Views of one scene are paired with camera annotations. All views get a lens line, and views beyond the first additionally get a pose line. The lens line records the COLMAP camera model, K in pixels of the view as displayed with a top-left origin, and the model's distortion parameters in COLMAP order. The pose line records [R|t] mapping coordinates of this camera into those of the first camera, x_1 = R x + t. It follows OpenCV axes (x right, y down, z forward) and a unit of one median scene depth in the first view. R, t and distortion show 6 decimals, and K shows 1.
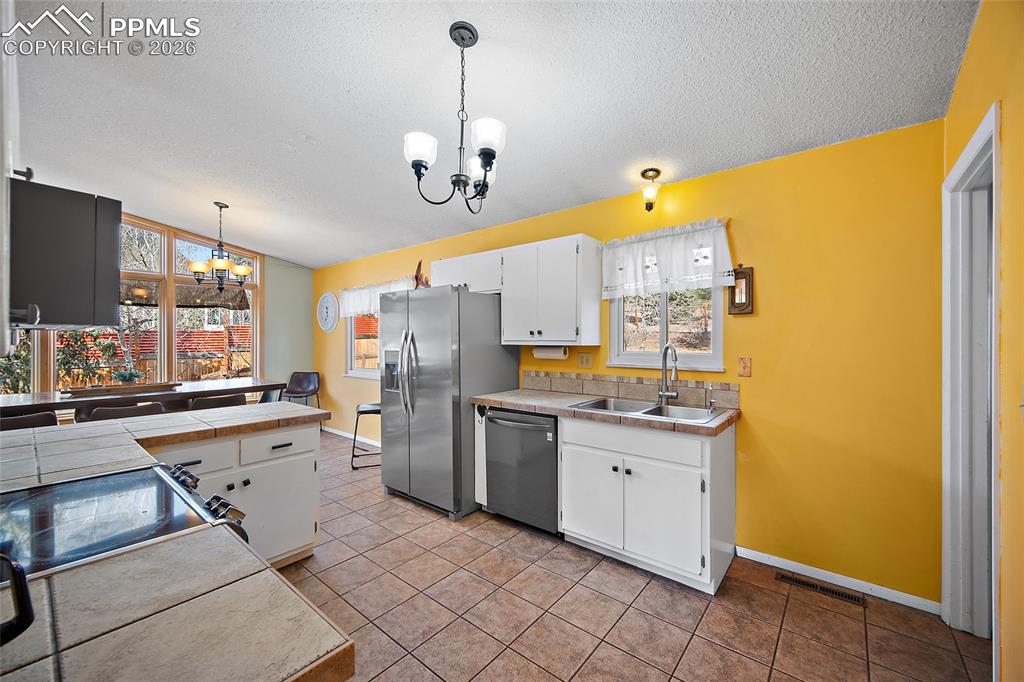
lens RADIAL K [[402.4, 0, 507.4], [0, 402.4, 342.9], [0, 0, 1]] dist [-0.003430, 0.000542]
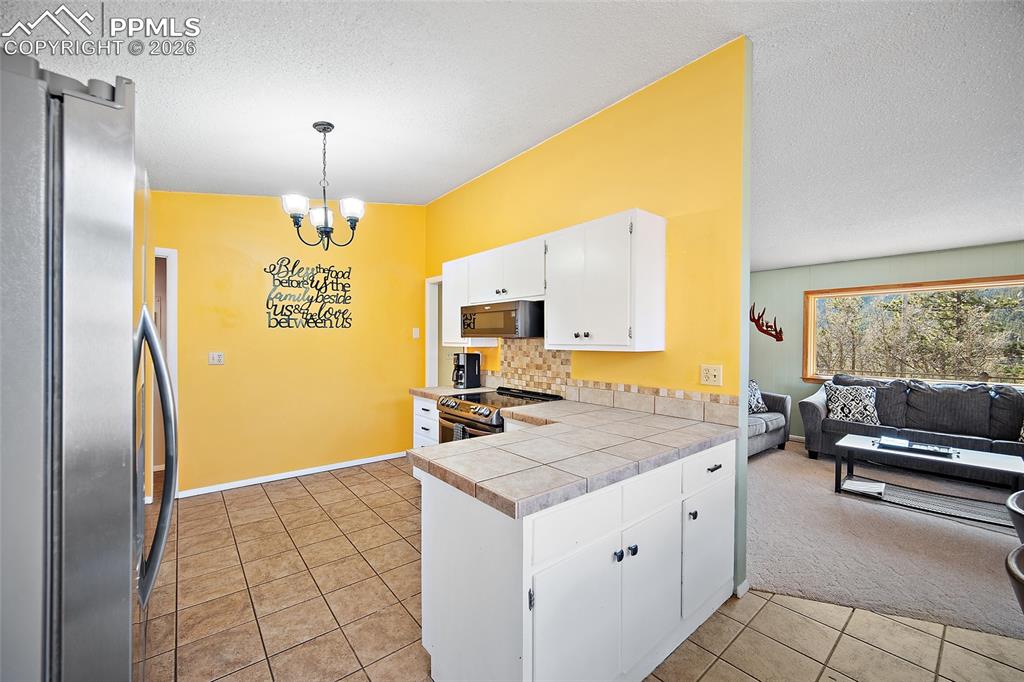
lens RADIAL K [[402.4, 0, 506.4], [0, 402.4, 344.6], [0, 0, 1]] dist [-0.003430, 0.000542]
pose [[-0.981321, -0.008369, 0.192193, -0.626045], [-0.004960, 0.999822, 0.018215, -0.013100], [-0.192312, 0.016922, -0.981188, 1.388623]]
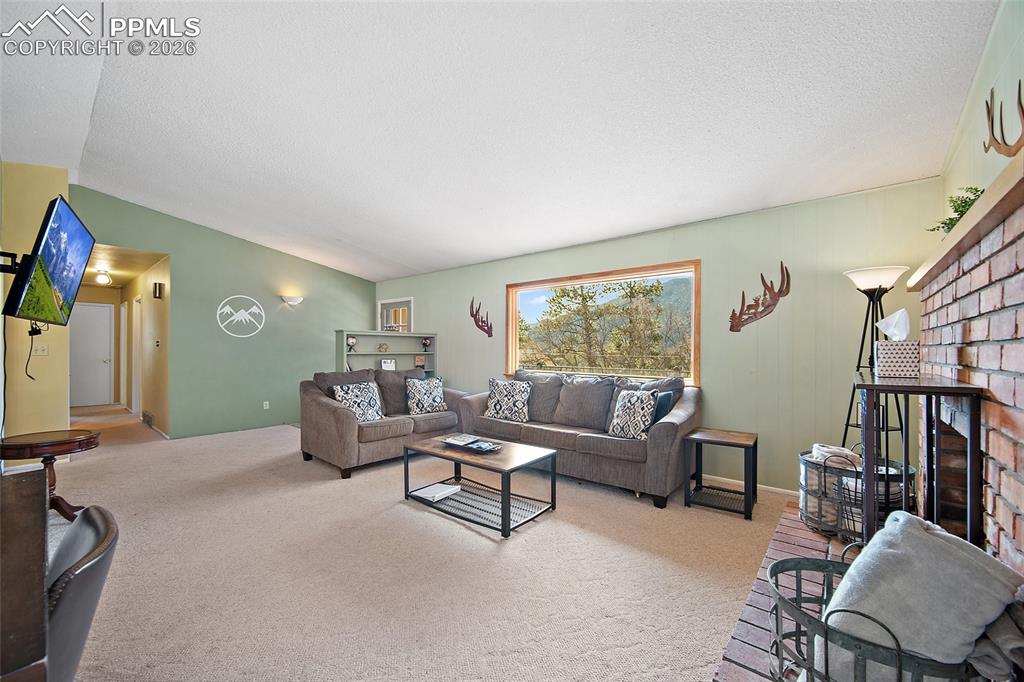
lens RADIAL K [[402.4, 0, 504.1], [0, 402.4, 349.3], [0, 0, 1]] dist [-0.003430, 0.000542]
pose [[-0.999717, -0.005068, 0.023247, -1.680541], [-0.004773, 0.999908, 0.012720, 0.033632], [-0.023309, 0.012605, -0.999649, 1.080946]]
